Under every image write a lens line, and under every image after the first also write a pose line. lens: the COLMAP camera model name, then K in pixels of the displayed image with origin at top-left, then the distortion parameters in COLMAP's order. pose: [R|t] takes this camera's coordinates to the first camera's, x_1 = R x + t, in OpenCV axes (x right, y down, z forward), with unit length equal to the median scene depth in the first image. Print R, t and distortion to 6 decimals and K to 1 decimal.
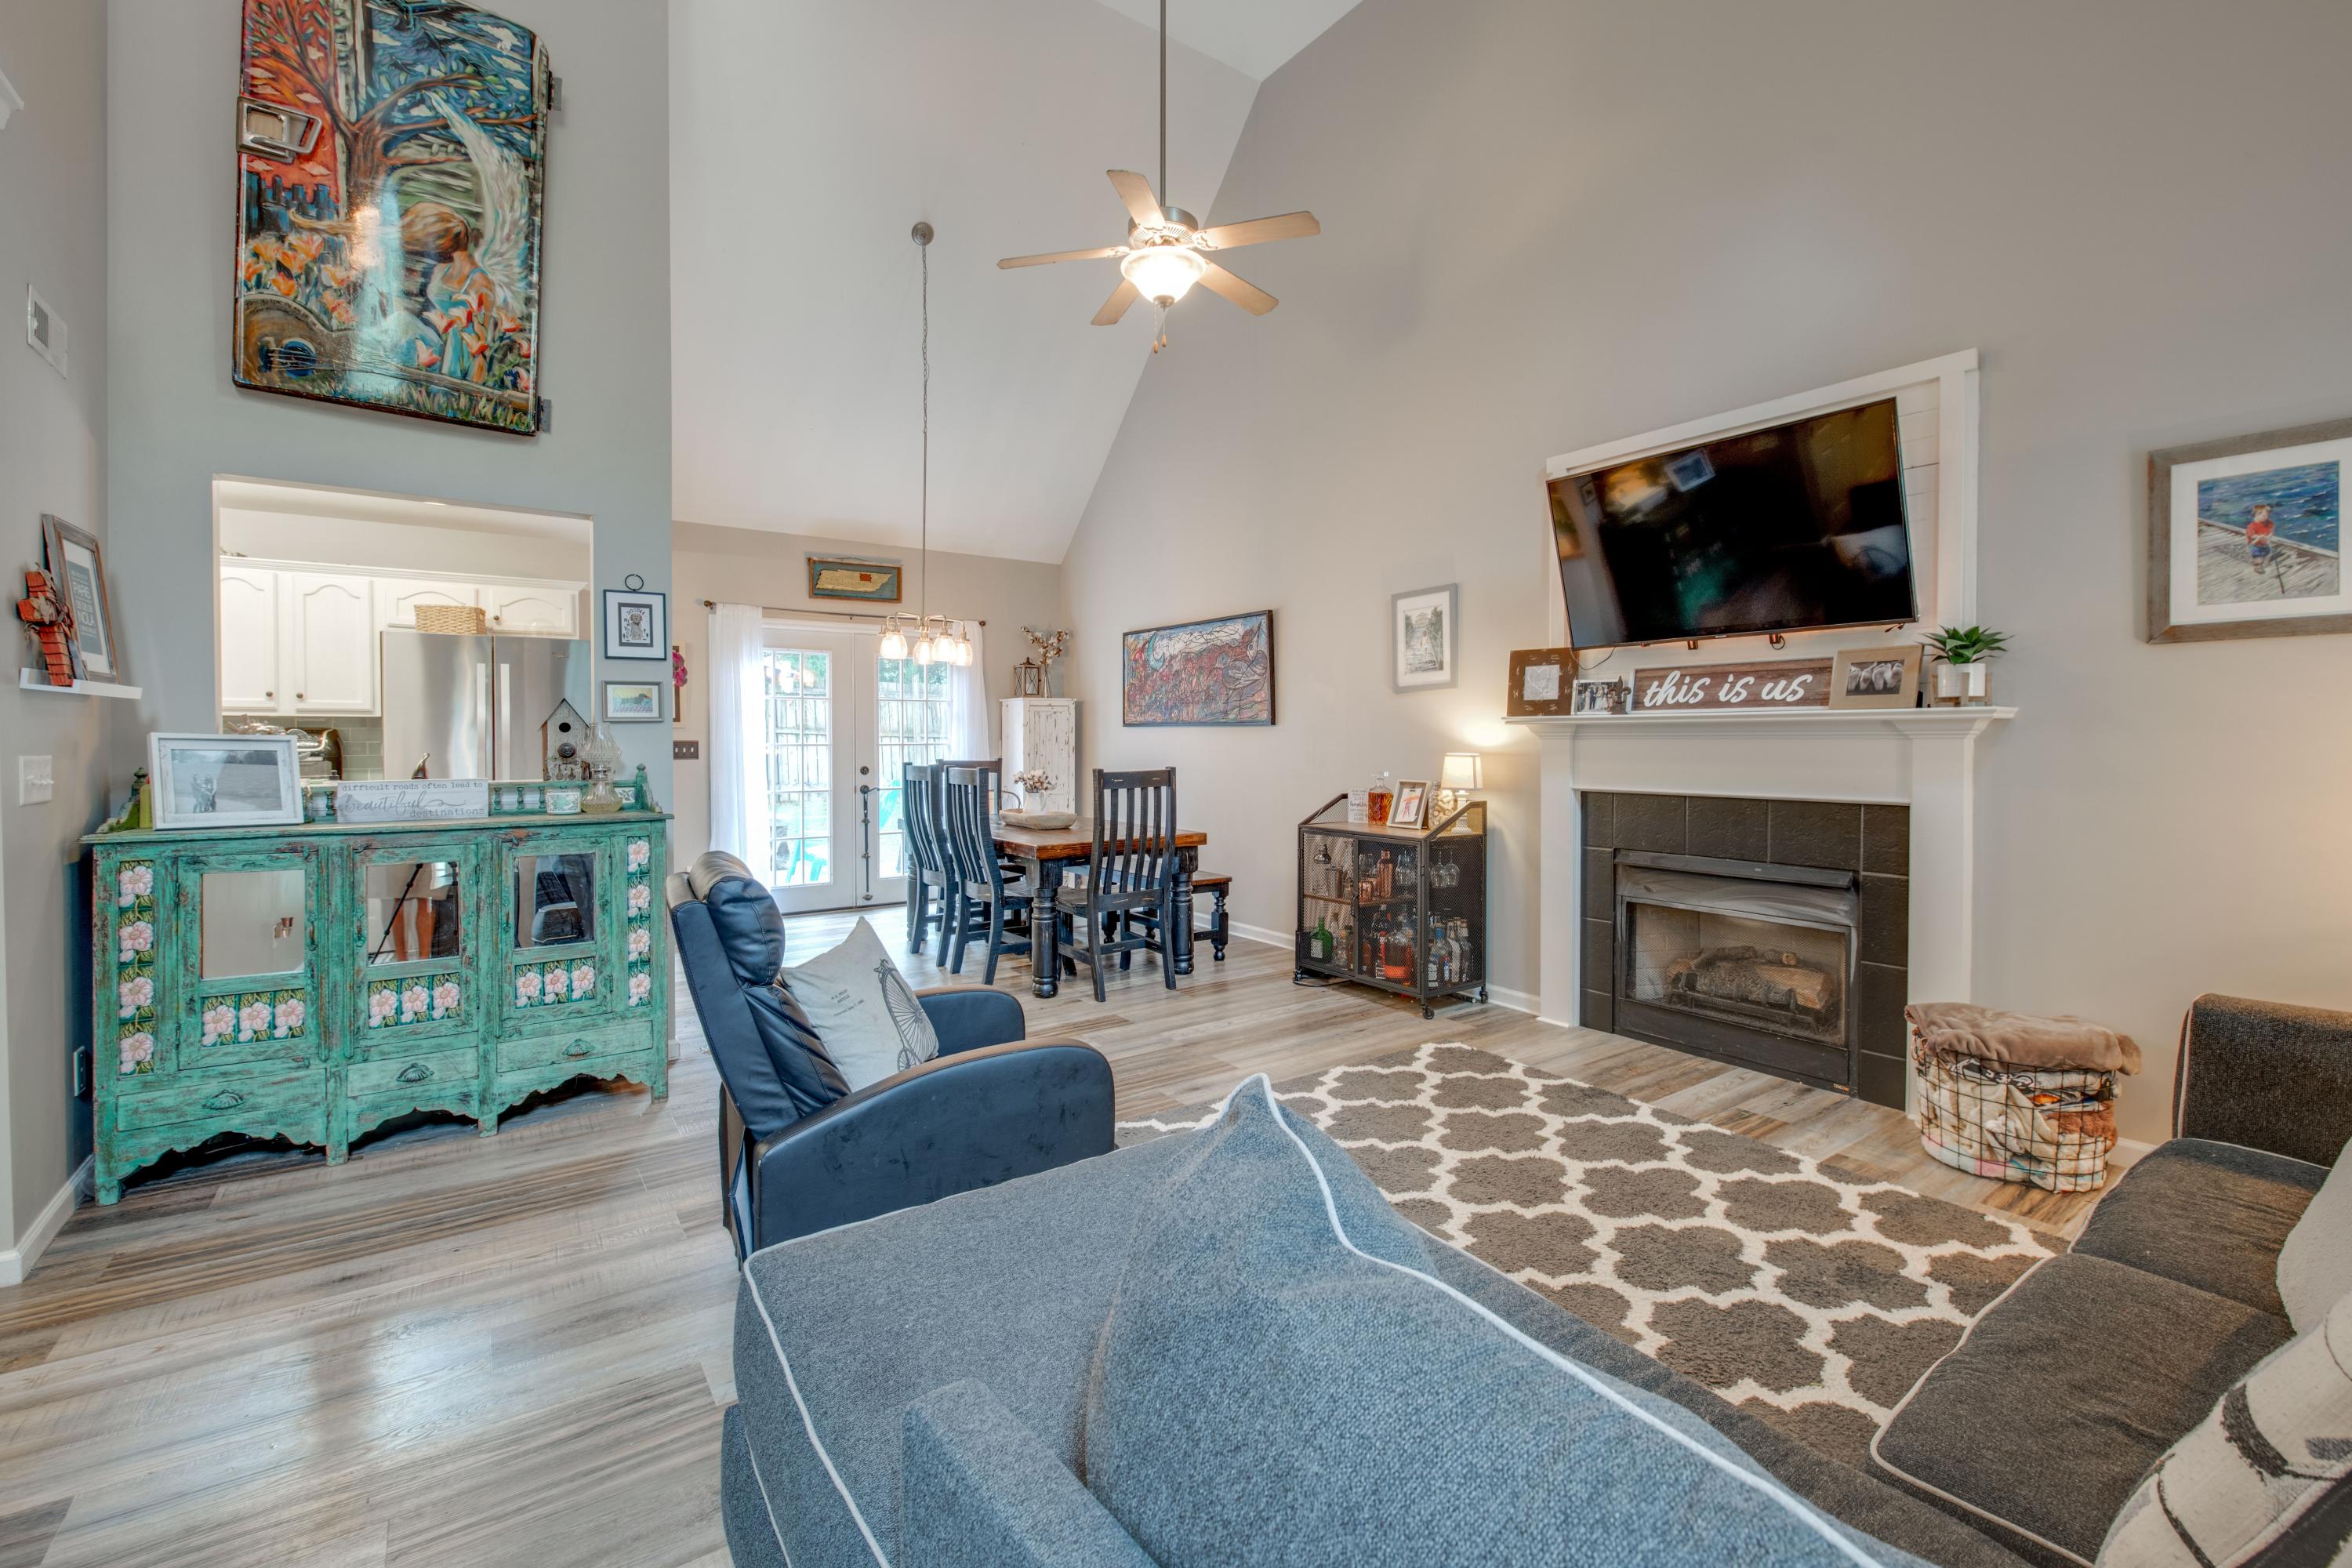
lens RADIAL K [[998.2, 0, 1161.9], [0, 998.2, 775.9], [0, 0, 1]] dist [0.003194, -0.000700]
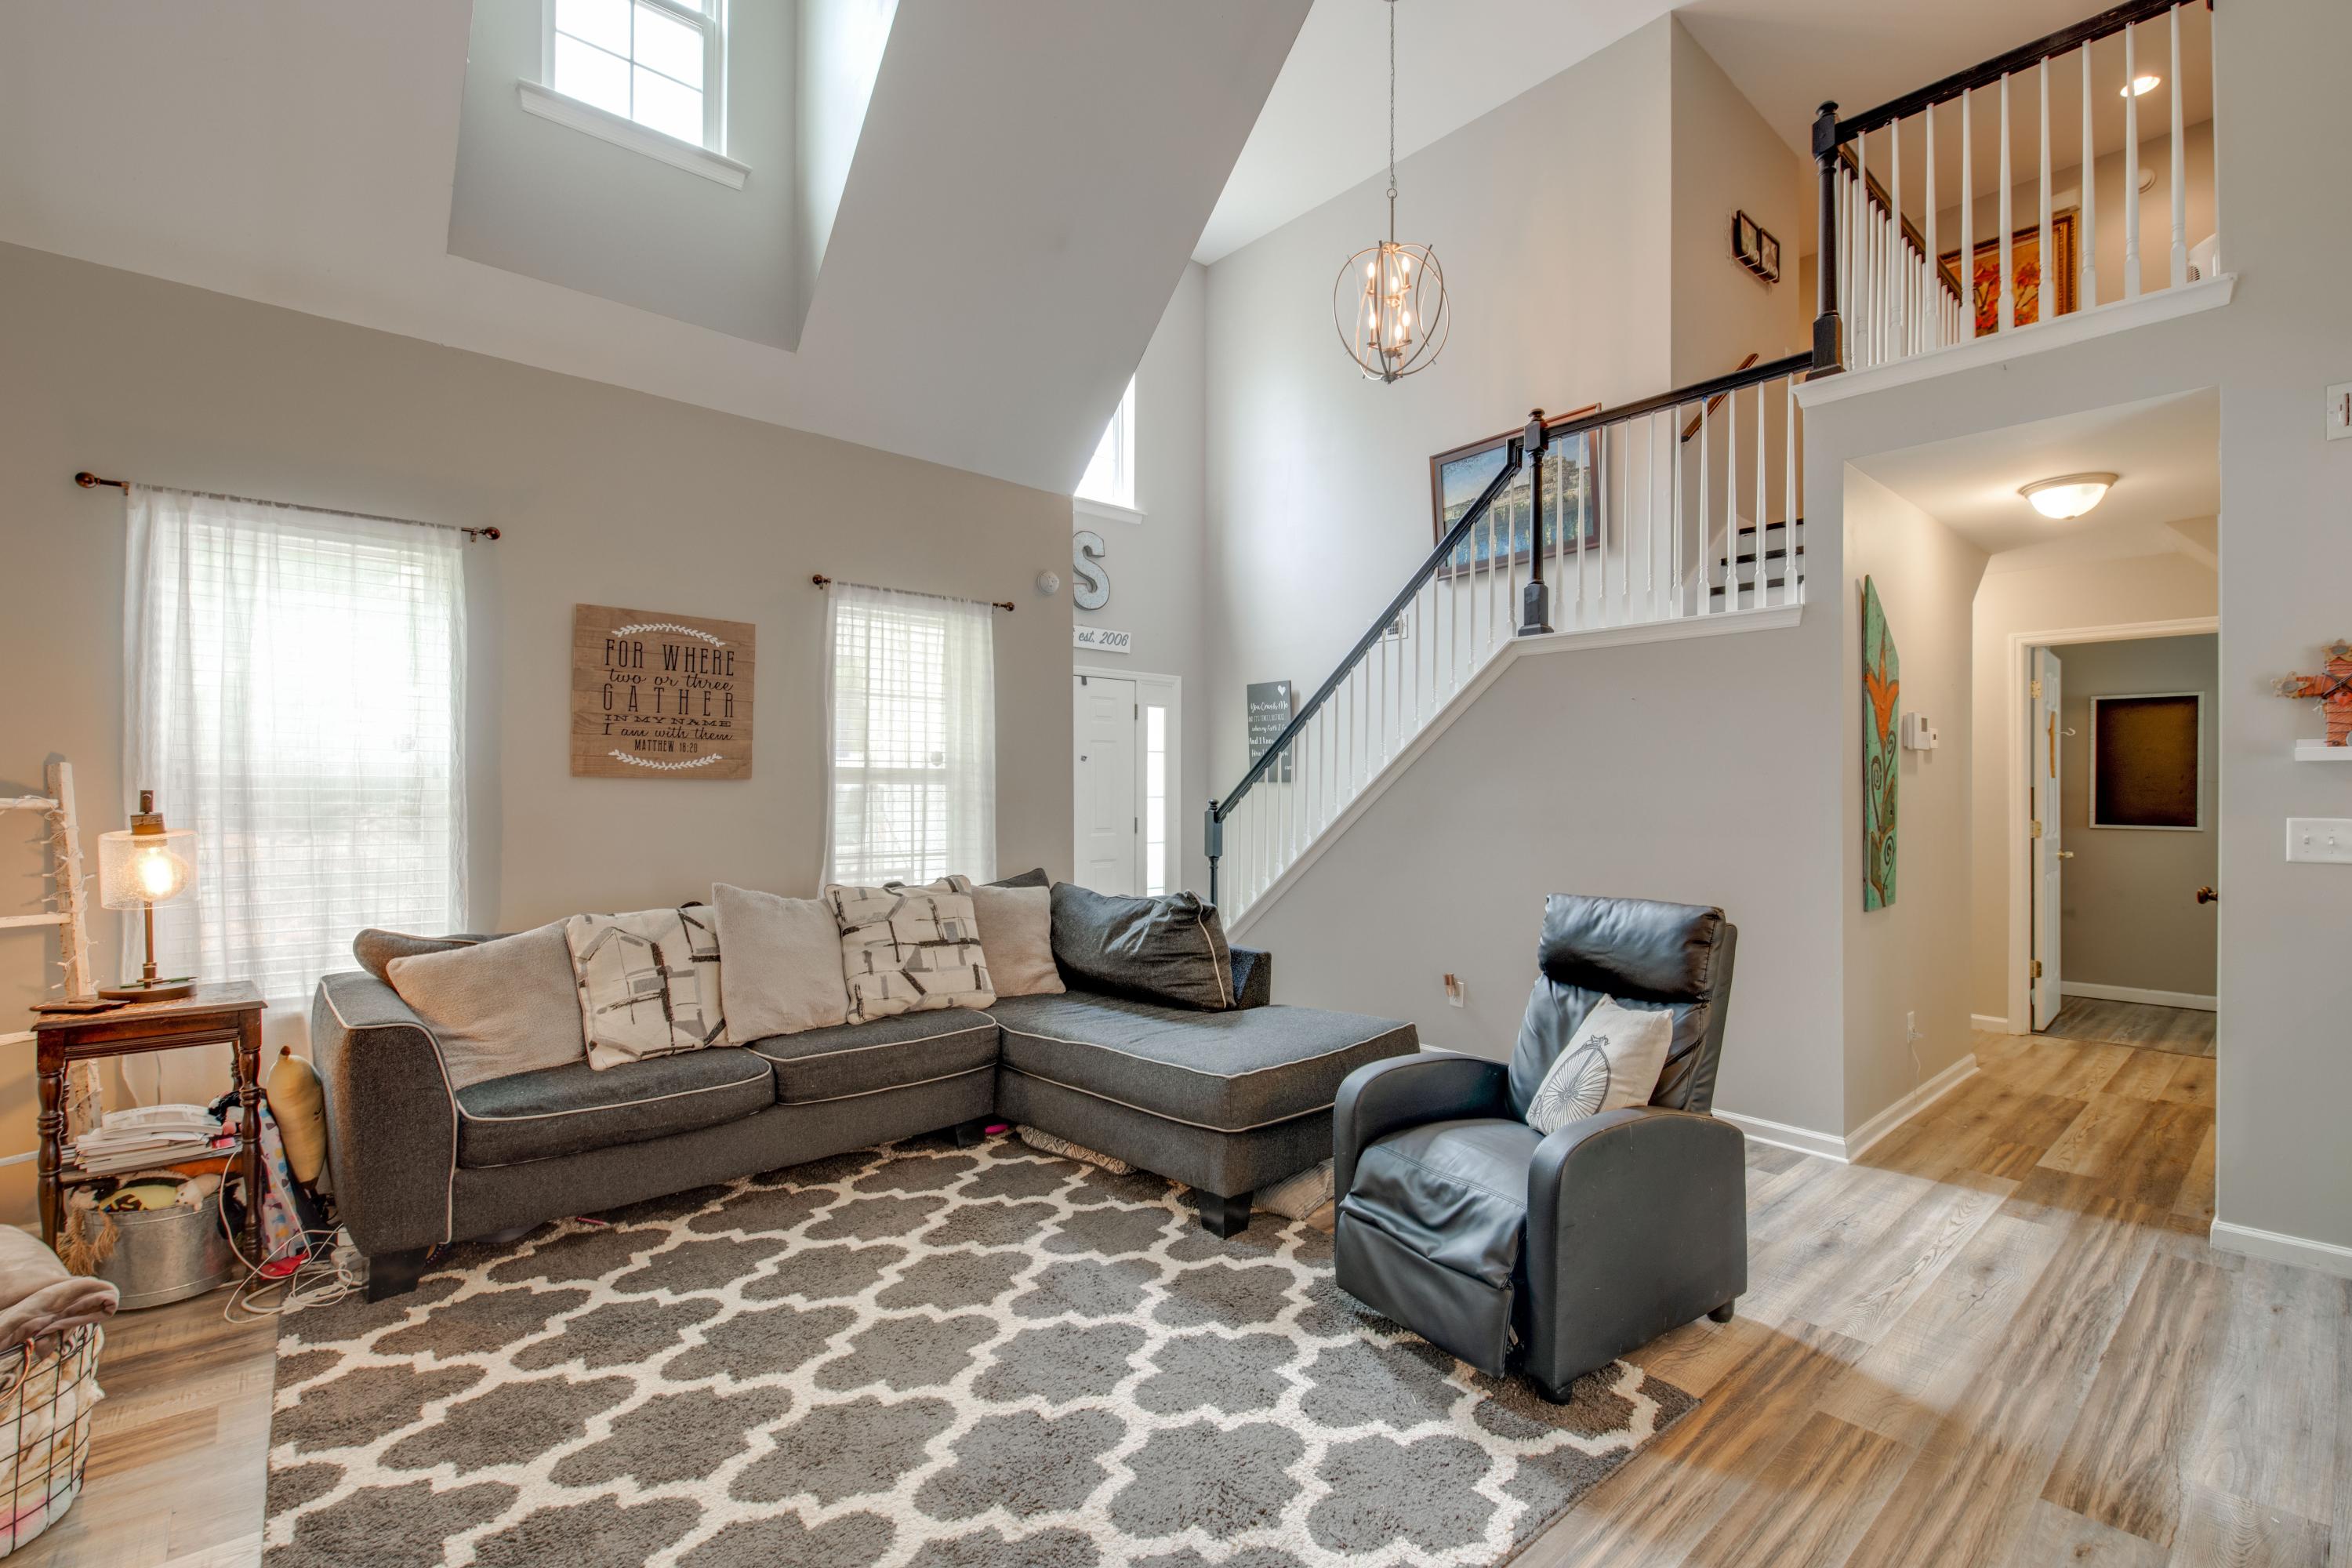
lens RADIAL K [[1021.8, 0, 1181.6], [0, 1021.8, 809.4], [0, 0, 1]] dist [0.004437, -0.005928]
pose [[-0.993080, -0.002843, -0.117406, 0.134950], [-0.009395, 0.998426, 0.055294, -0.047056], [0.117064, 0.056015, -0.991543, 1.117324]]
